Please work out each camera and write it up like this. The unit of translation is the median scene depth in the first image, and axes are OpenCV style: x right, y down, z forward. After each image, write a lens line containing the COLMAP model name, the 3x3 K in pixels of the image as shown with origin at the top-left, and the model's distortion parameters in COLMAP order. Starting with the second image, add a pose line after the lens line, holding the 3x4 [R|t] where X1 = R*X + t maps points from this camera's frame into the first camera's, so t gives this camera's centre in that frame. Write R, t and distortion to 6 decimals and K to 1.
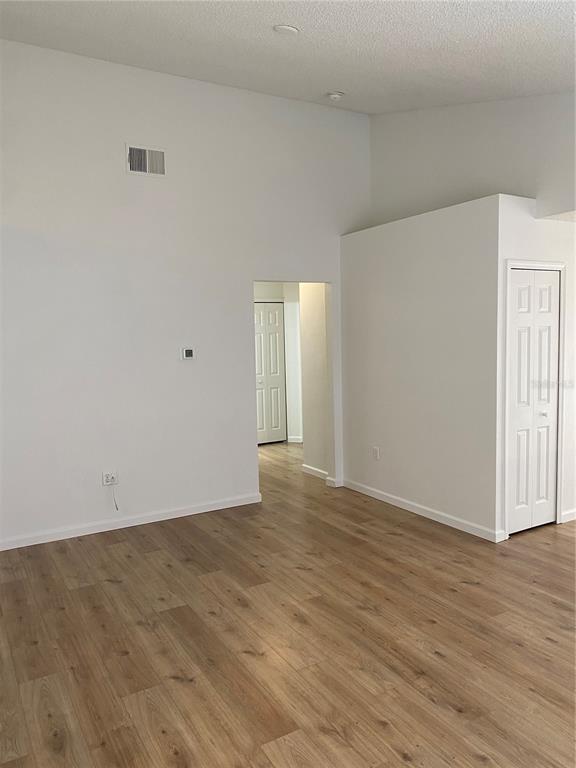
lens RADIAL K [[586.5, 0, 285.6], [0, 586.5, 382.0], [0, 0, 1]] dist [0.027081, -0.022903]
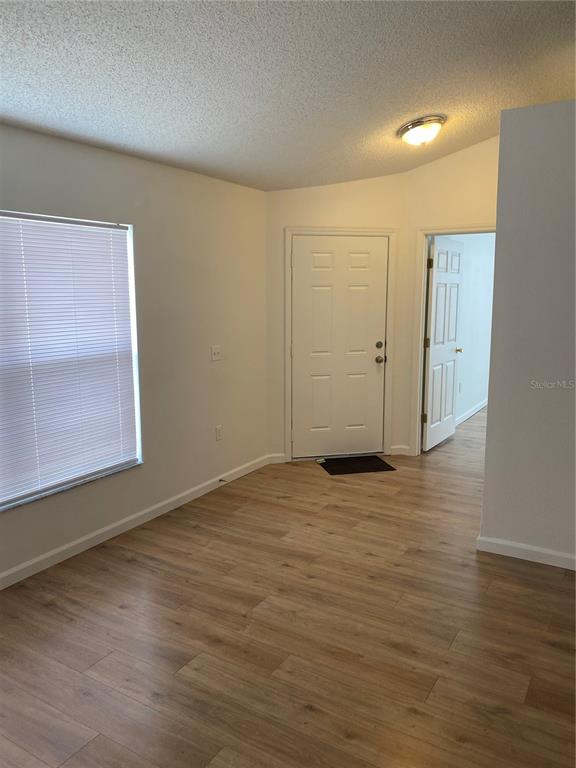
lens RADIAL K [[586.5, 0, 289.3], [0, 586.5, 382.9], [0, 0, 1]] dist [0.027081, -0.022903]
pose [[-0.877484, 0.102032, -0.468628, 0.515097], [-0.017723, 0.969543, 0.244280, -0.096250], [0.479279, 0.222657, -0.848949, 1.040377]]
